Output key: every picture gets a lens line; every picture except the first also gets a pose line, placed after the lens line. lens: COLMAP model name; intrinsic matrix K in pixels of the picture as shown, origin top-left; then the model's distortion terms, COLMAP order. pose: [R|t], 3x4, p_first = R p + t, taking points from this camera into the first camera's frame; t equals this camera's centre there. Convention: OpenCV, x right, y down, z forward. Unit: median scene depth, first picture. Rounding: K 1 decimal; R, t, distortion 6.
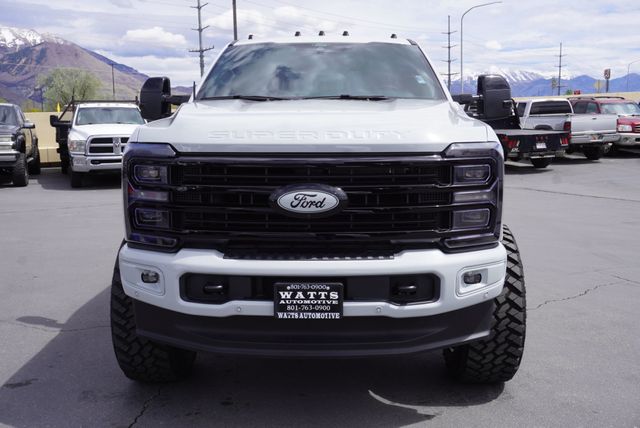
lens RADIAL K [[649.0, 0, 320.0], [0, 649.0, 214.0], [0, 0, 1]] dist [-0.000781, 0.005383]
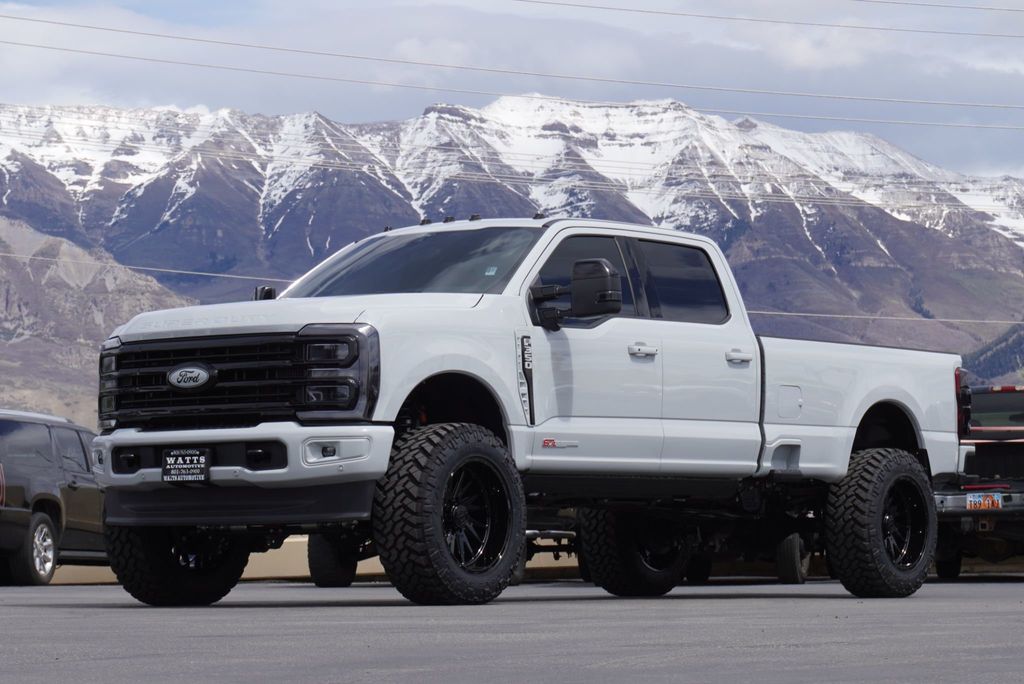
lens RADIAL K [[3003.8, 0, 512.0], [0, 3003.8, 342.0], [0, 0, 1]] dist [-0.019667, 0.363610]
pose [[0.821771, -0.040310, -0.568390, 3.416478], [-0.078652, 0.979922, -0.183210, 0.833806], [0.564363, 0.195262, 0.802101, -2.901359]]
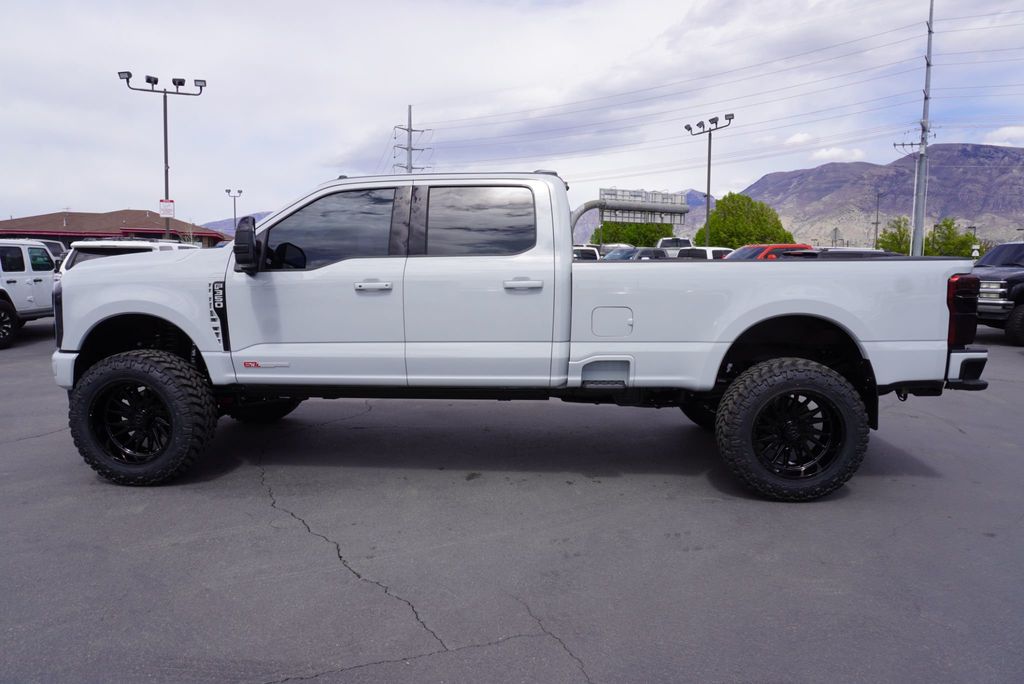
lens RADIAL K [[700.6, 0, 520.0], [0, 700.6, 344.3], [0, 0, 1]] dist [-0.041716, 0.067260]
pose [[-0.033544, 0.144797, -0.988893, 1.926860], [-0.140173, 0.978988, 0.148102, -0.370772], [0.989559, 0.143584, -0.012543, 2.207814]]
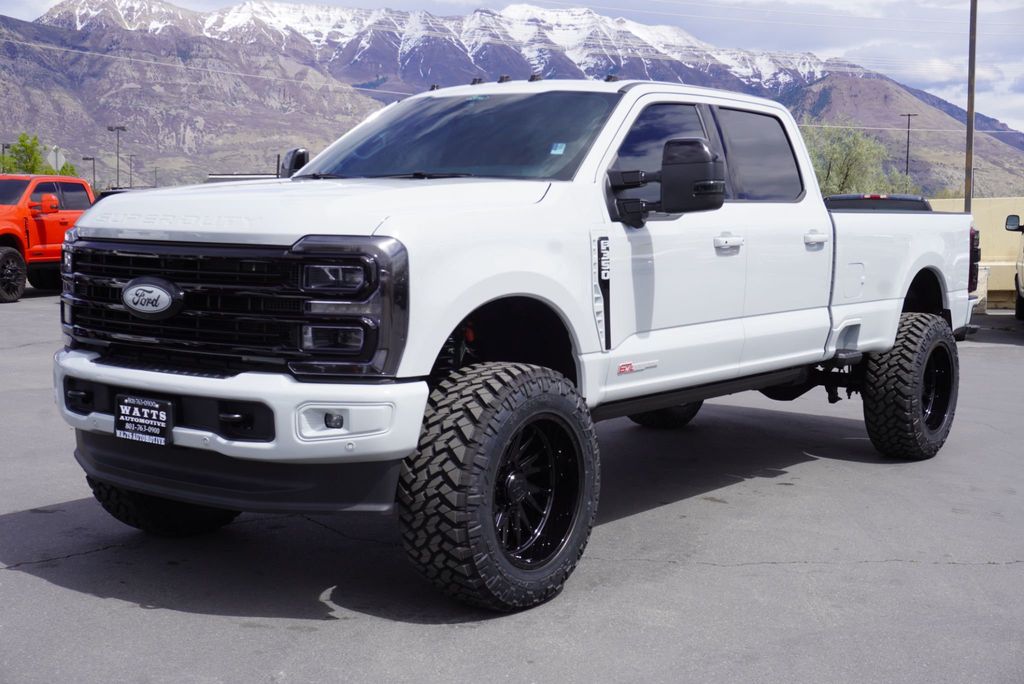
lens RADIAL K [[1333.6, 0, 512.0], [0, 1333.6, 342.0], [0, 0, 1]] dist [0.005318, -0.006205]
pose [[0.822614, 0.073314, -0.563855, 1.310876], [-0.102010, 0.994592, -0.019504, 0.021023], [0.559376, 0.073563, 0.825644, -0.141046]]
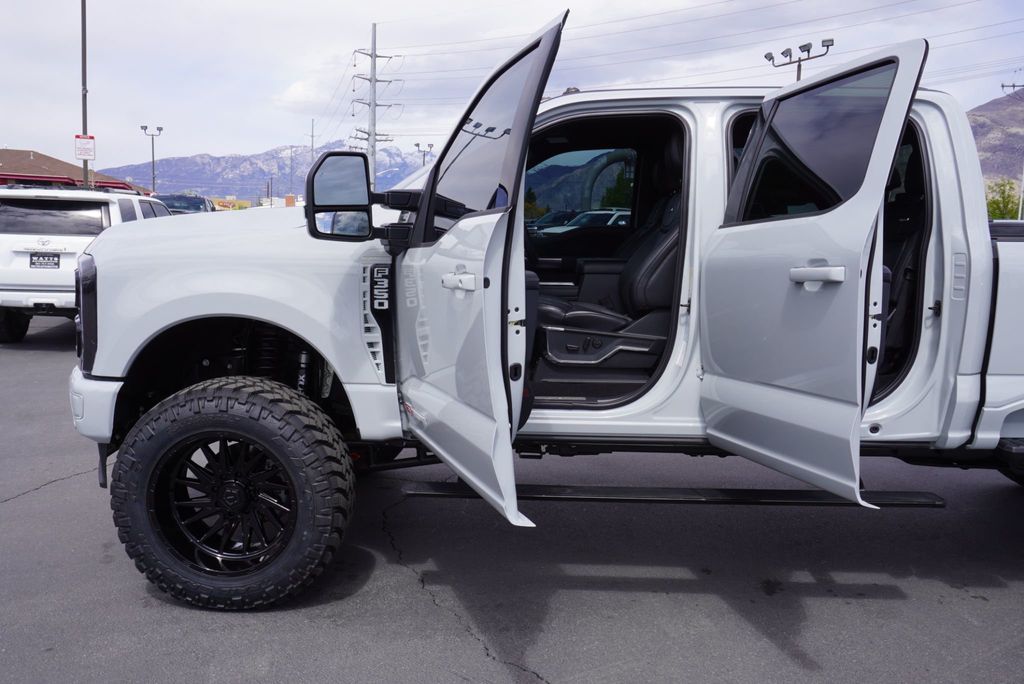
lens RADIAL K [[857.7, 0, 514.4], [0, 857.7, 341.0], [0, 0, 1]] dist [-0.012374, 0.042860]
pose [[0.004156, 0.160635, -0.987005, 1.490833], [-0.157636, 0.974778, 0.157981, -0.286061], [0.987489, 0.154931, 0.029373, 1.637844]]
